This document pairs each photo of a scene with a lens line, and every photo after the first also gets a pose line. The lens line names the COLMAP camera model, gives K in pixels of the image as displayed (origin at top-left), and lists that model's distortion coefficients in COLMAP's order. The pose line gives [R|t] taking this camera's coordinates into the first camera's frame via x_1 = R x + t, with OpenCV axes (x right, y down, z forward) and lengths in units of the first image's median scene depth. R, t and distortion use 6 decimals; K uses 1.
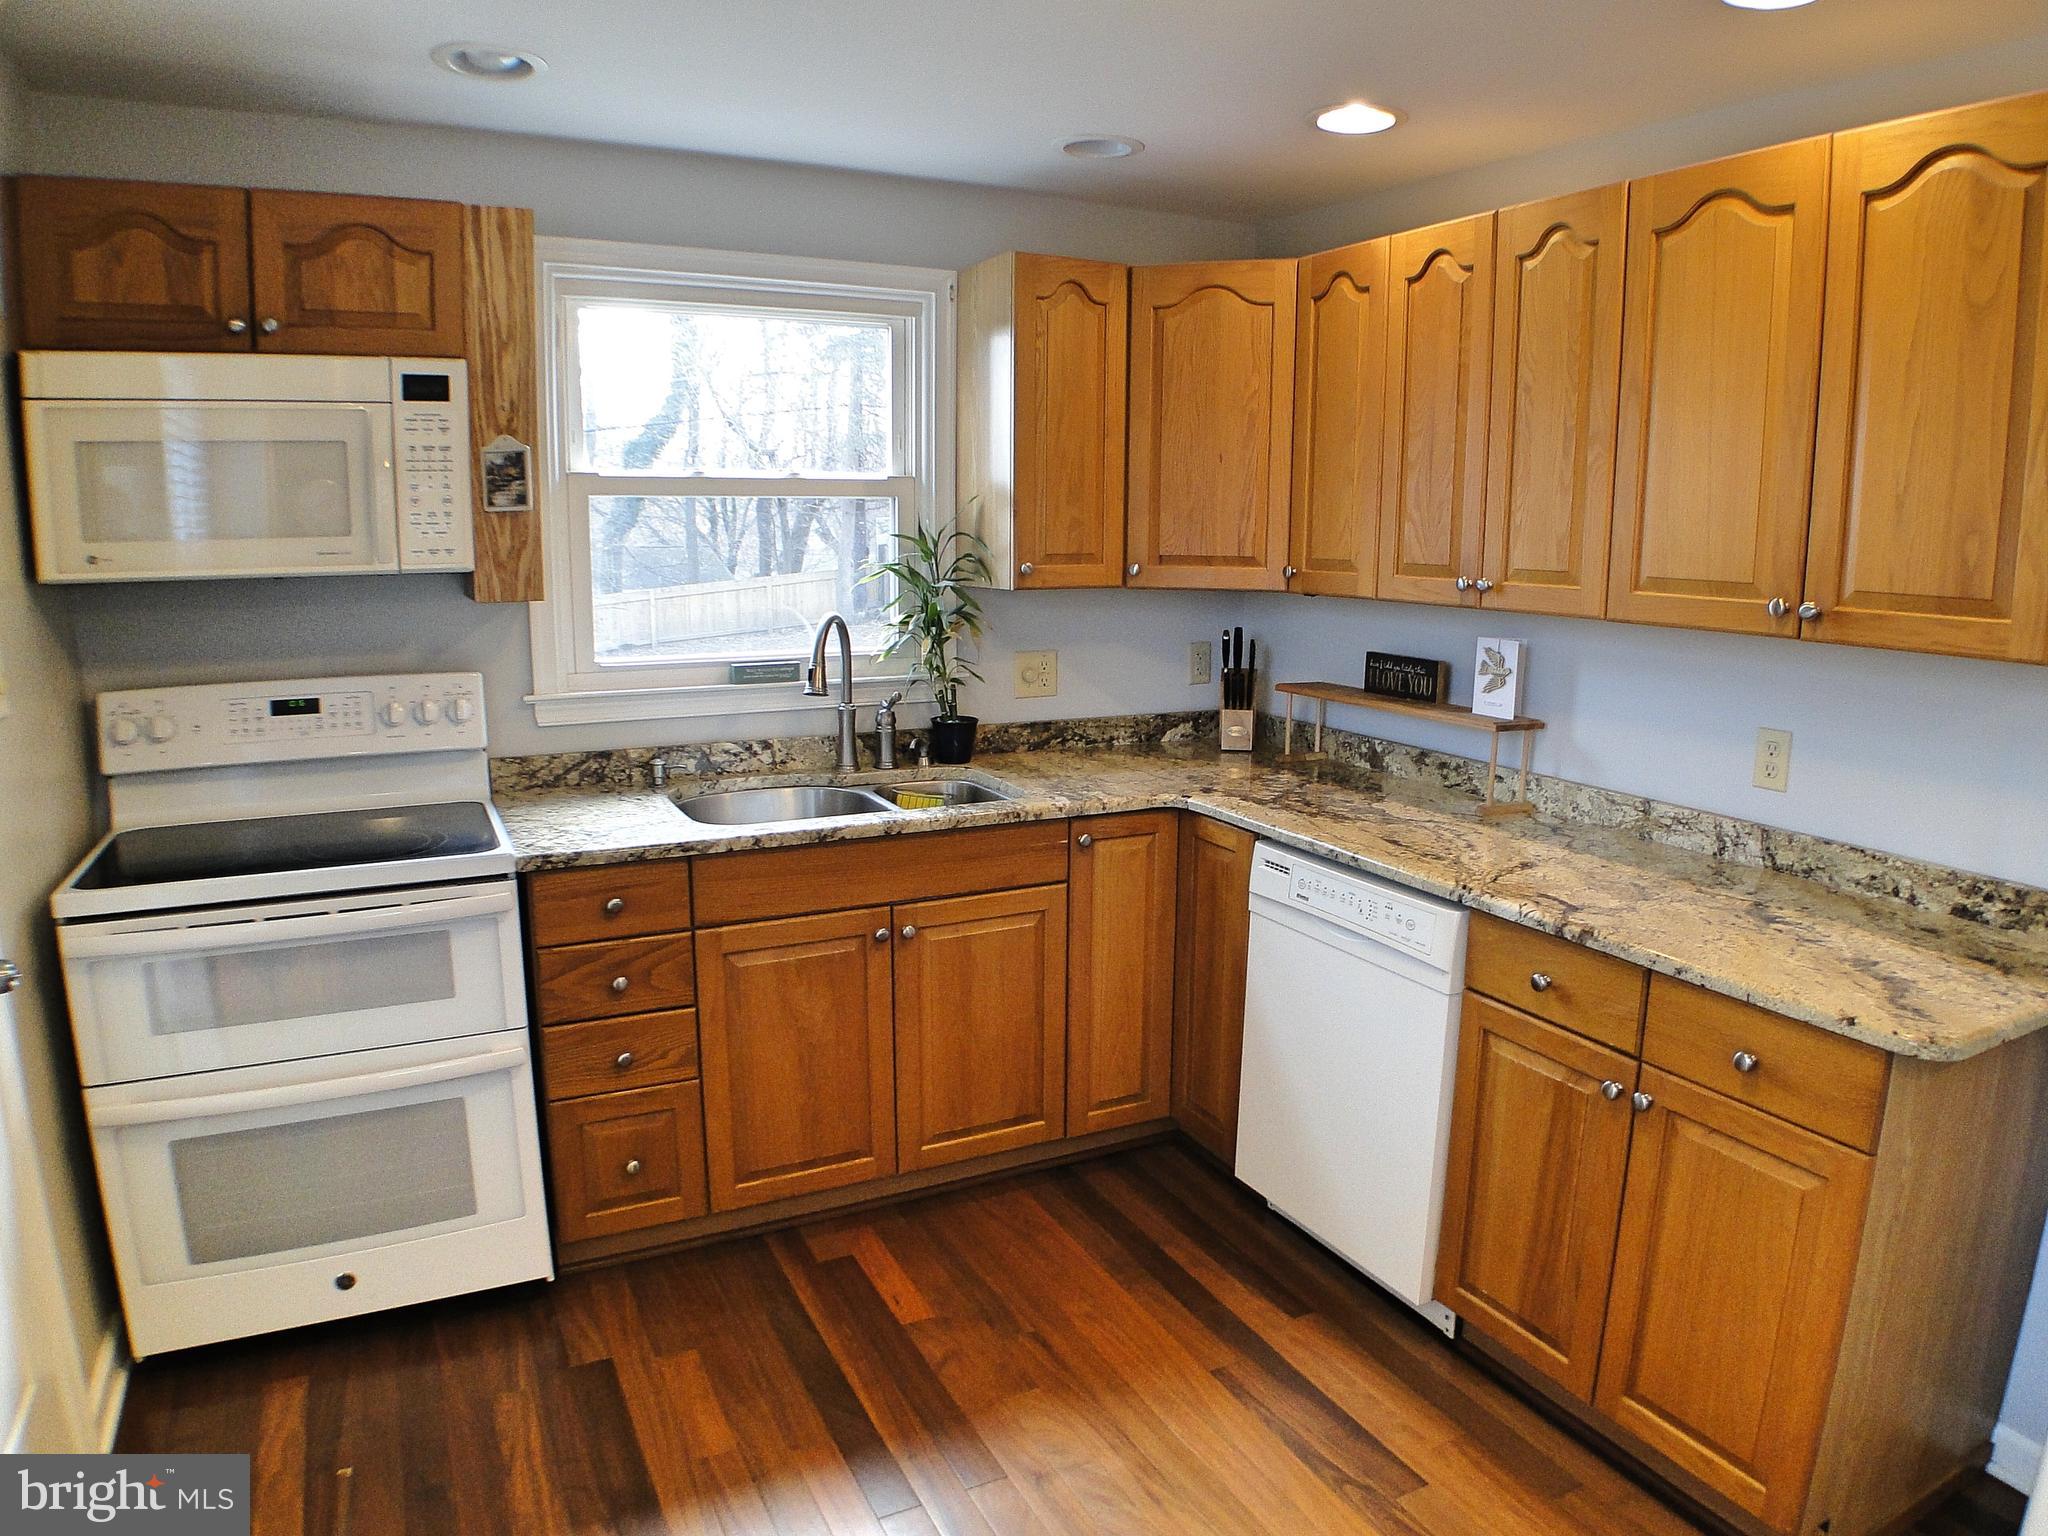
lens RADIAL K [[1312.2, 0, 1050.4], [0, 1312.2, 776.4], [0, 0, 1]] dist [-0.143886, 0.040277]
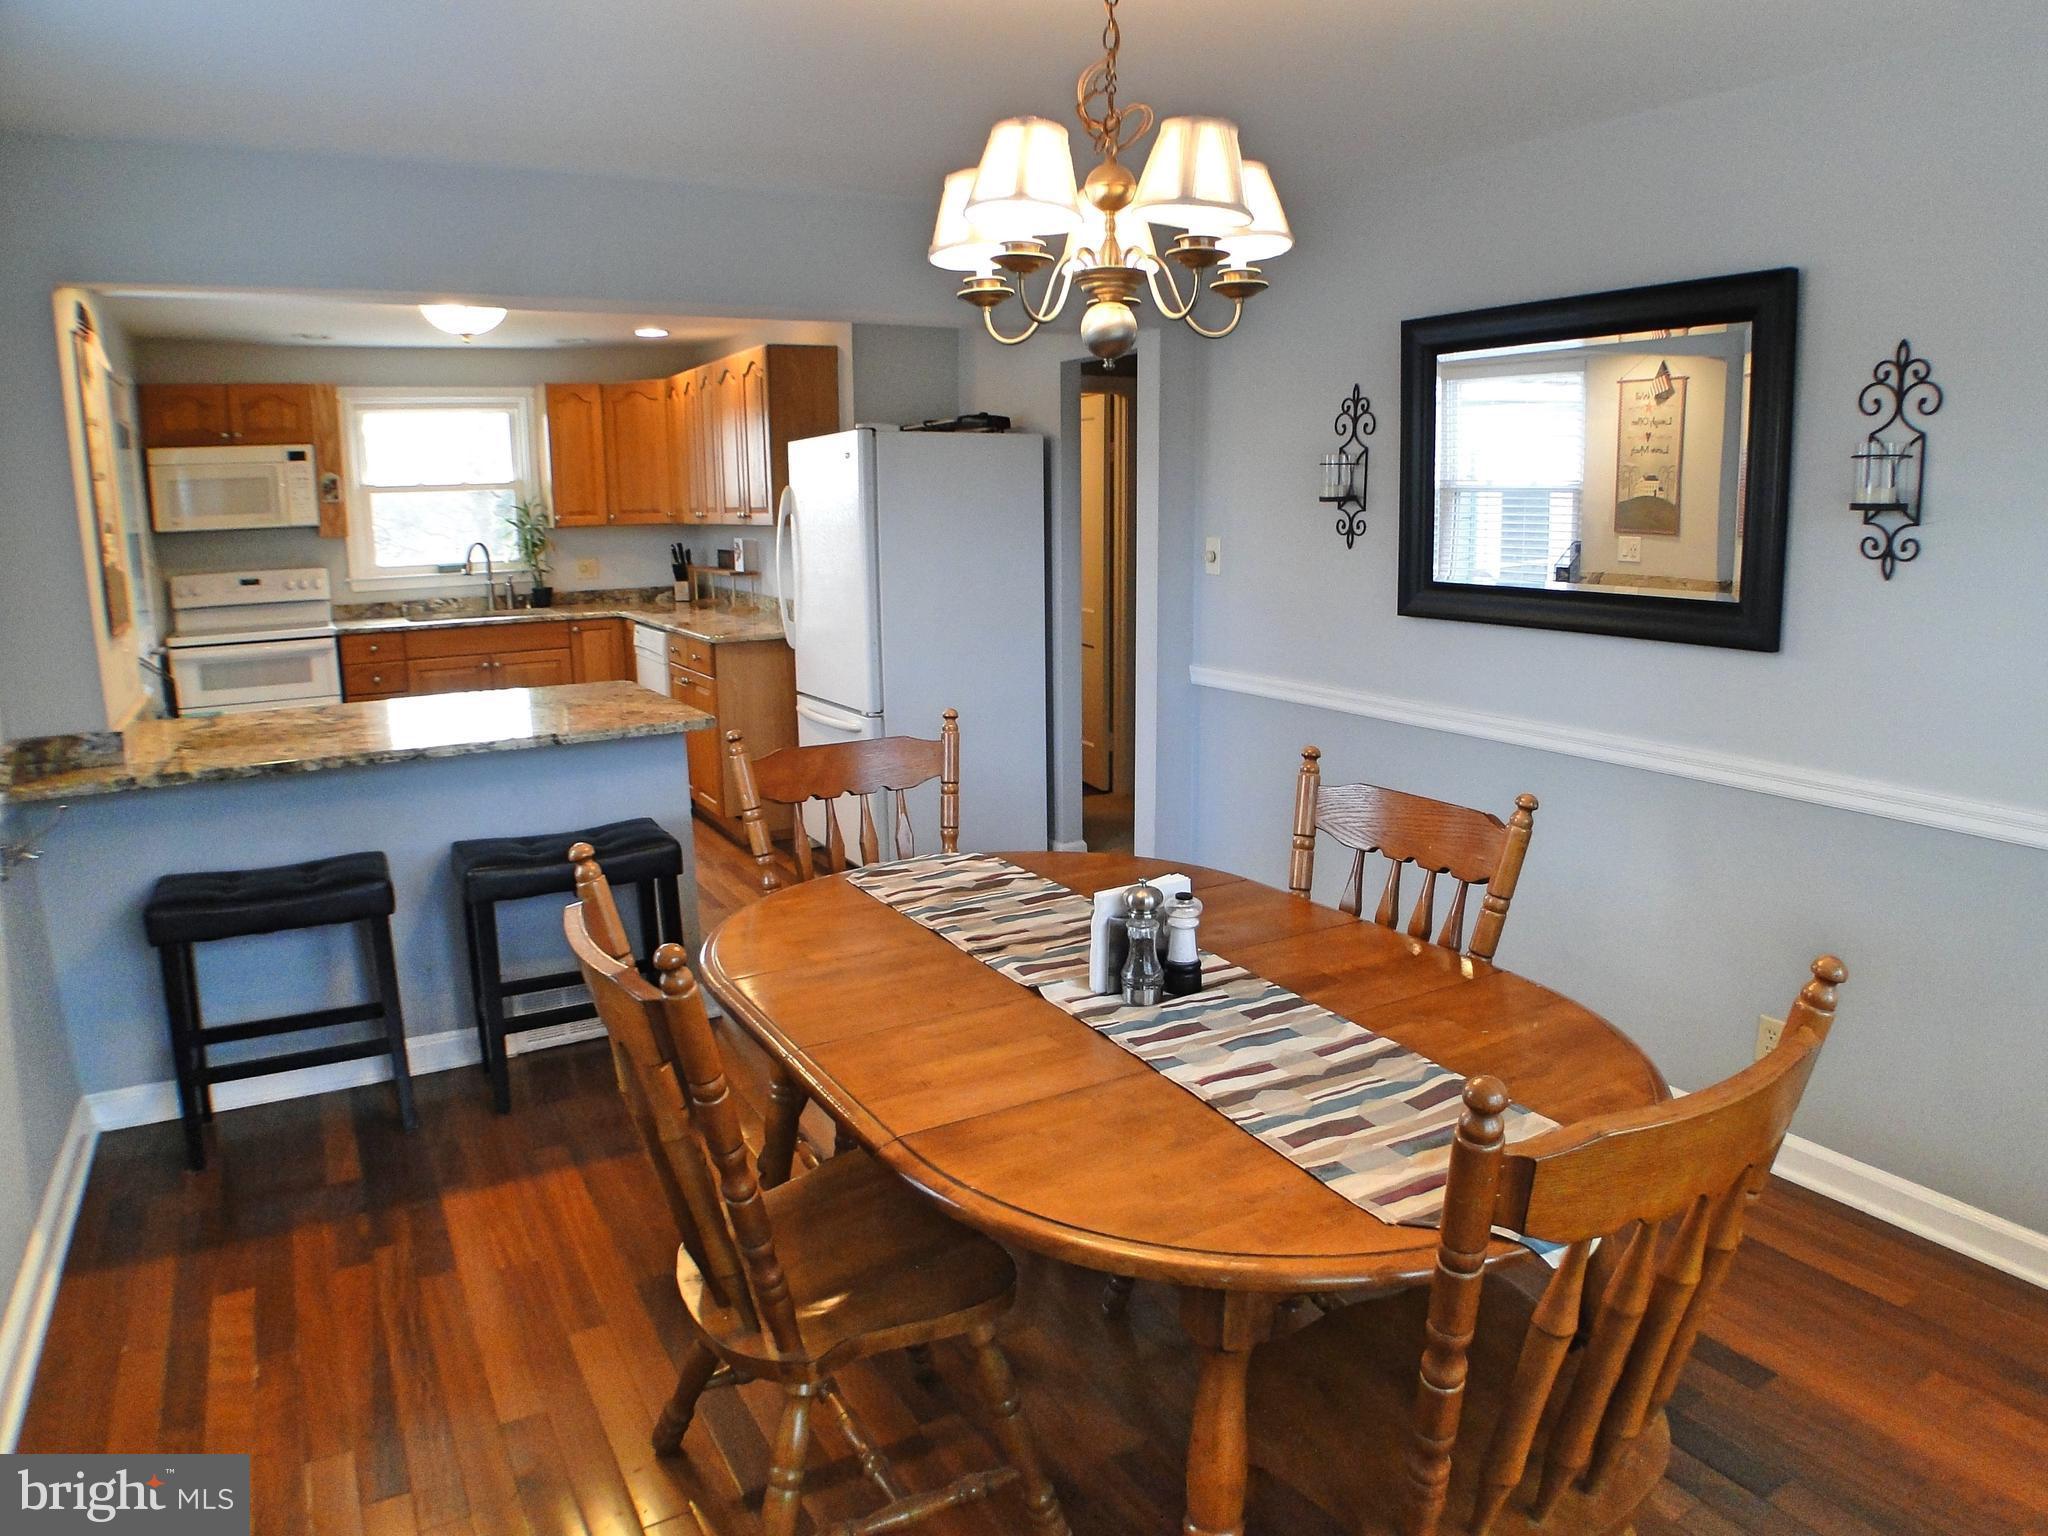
lens RADIAL K [[1328.6, 0, 990.6], [0, 1328.6, 772.9], [0, 0, 1]] dist [-0.102406, 0.003432]
pose [[0.999602, -0.028193, 0.000952, 0.878138], [0.028173, 0.999455, 0.017210, 0.328557], [-0.001437, -0.017176, 0.999851, -1.596665]]
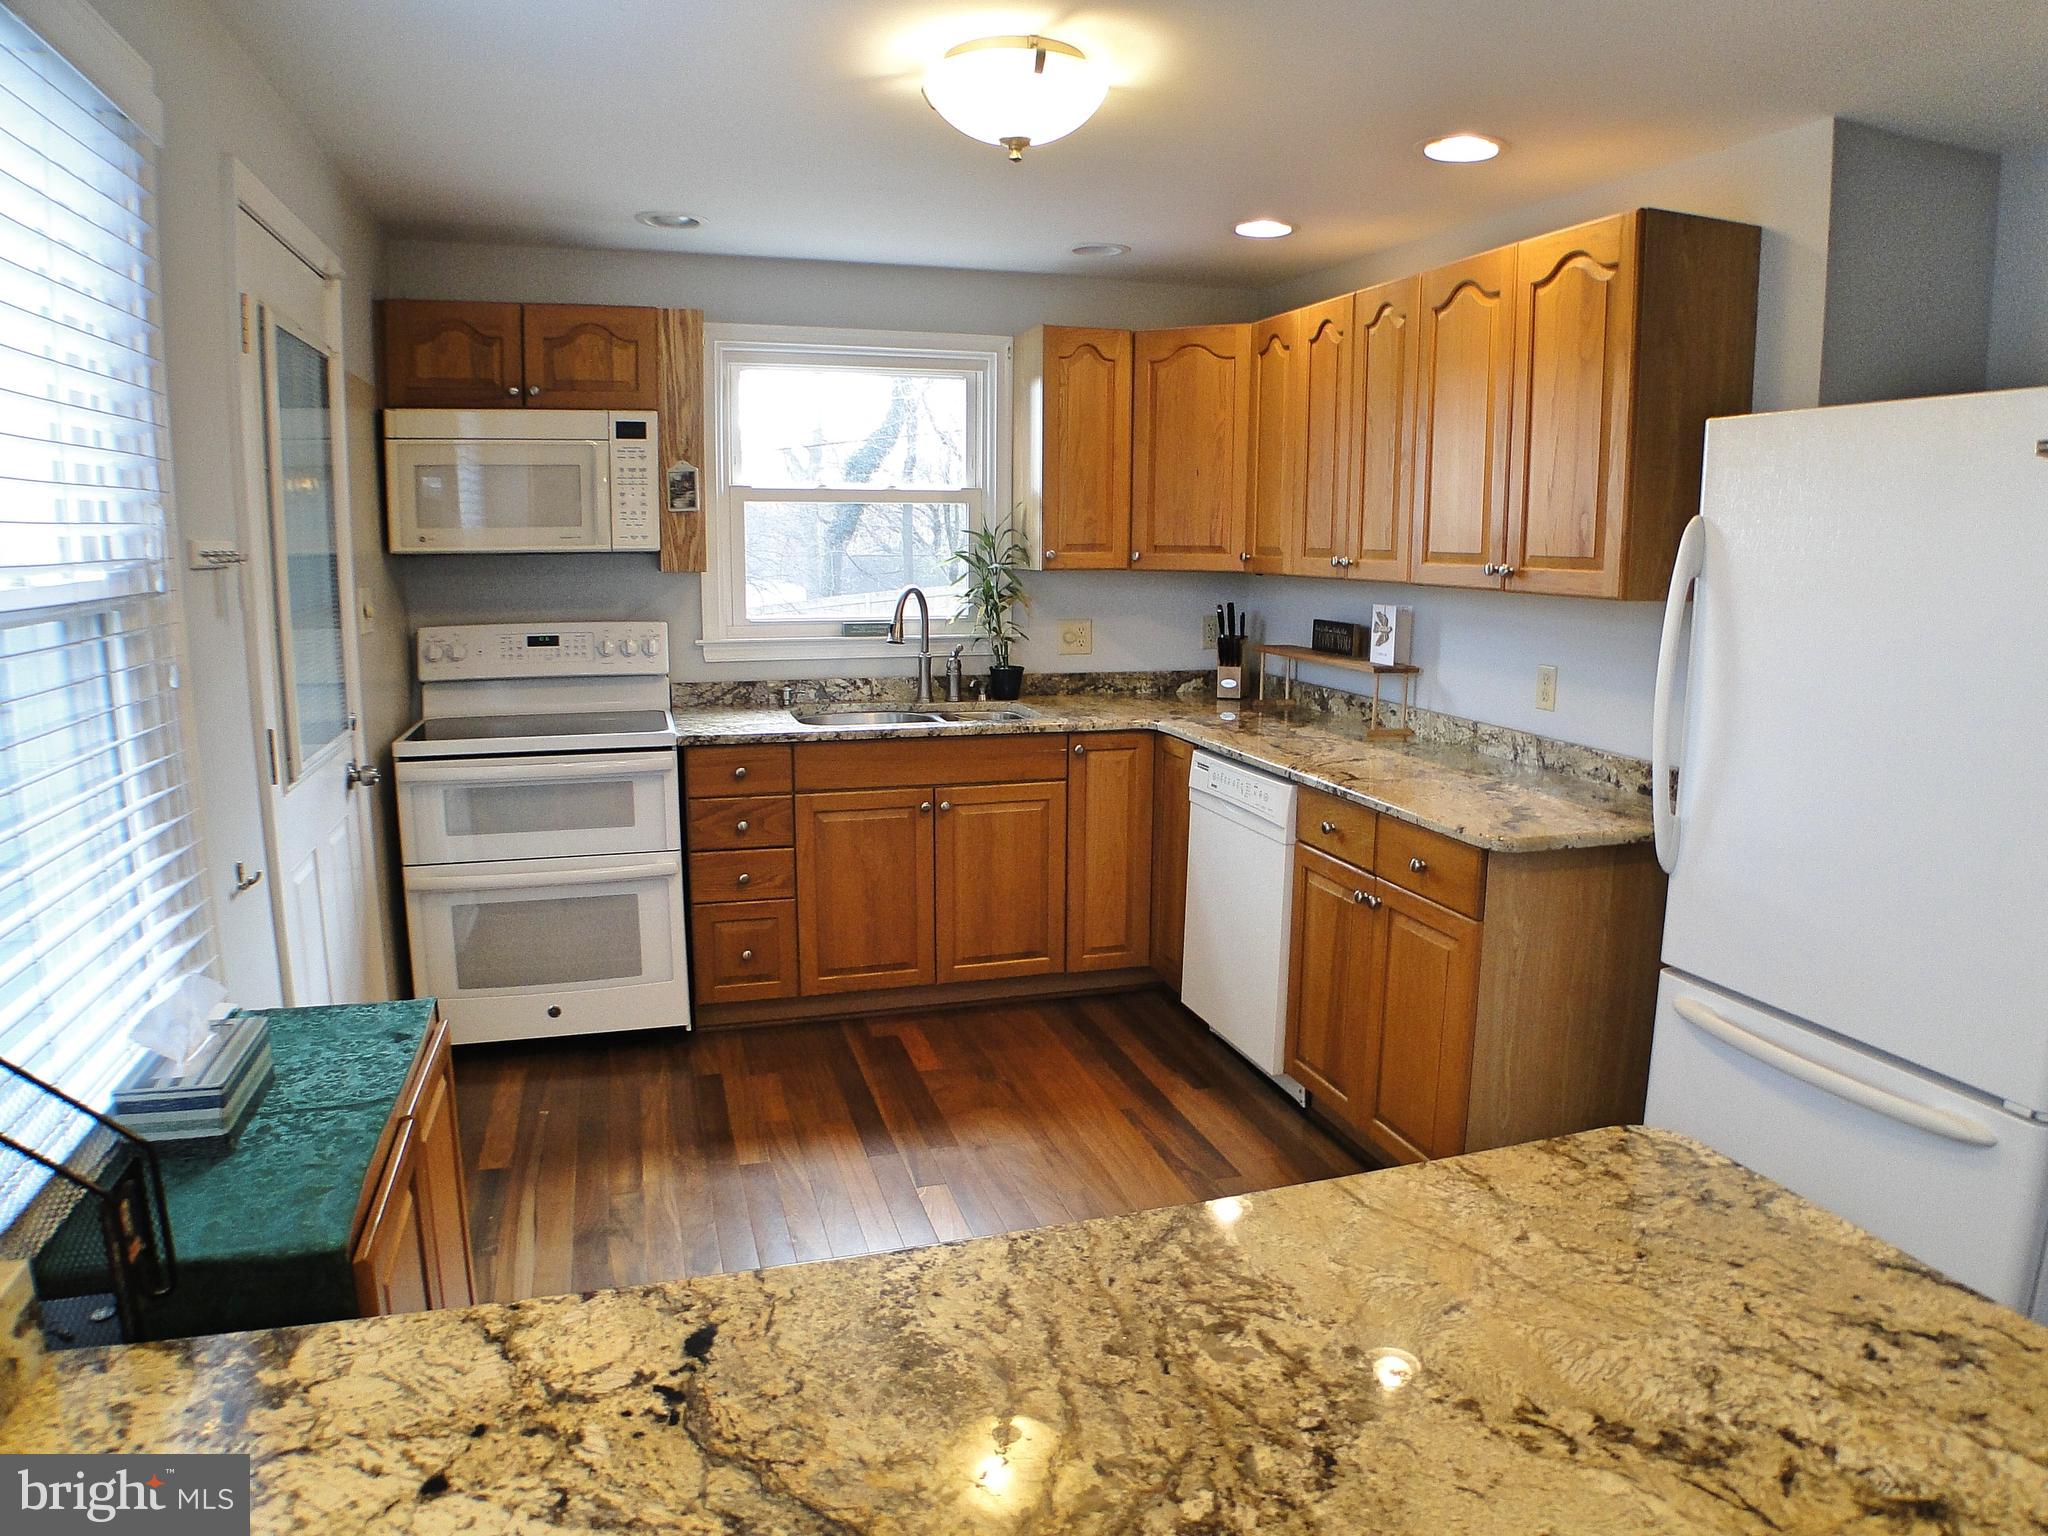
lens RADIAL K [[1312.2, 0, 1050.4], [0, 1312.2, 776.4], [0, 0, 1]] dist [-0.143886, 0.040277]
pose [[0.985651, 0.029231, -0.166244, 0.257507], [-0.030973, 0.999489, -0.007893, 0.100670], [0.165929, 0.012929, 0.986053, -0.415788]]
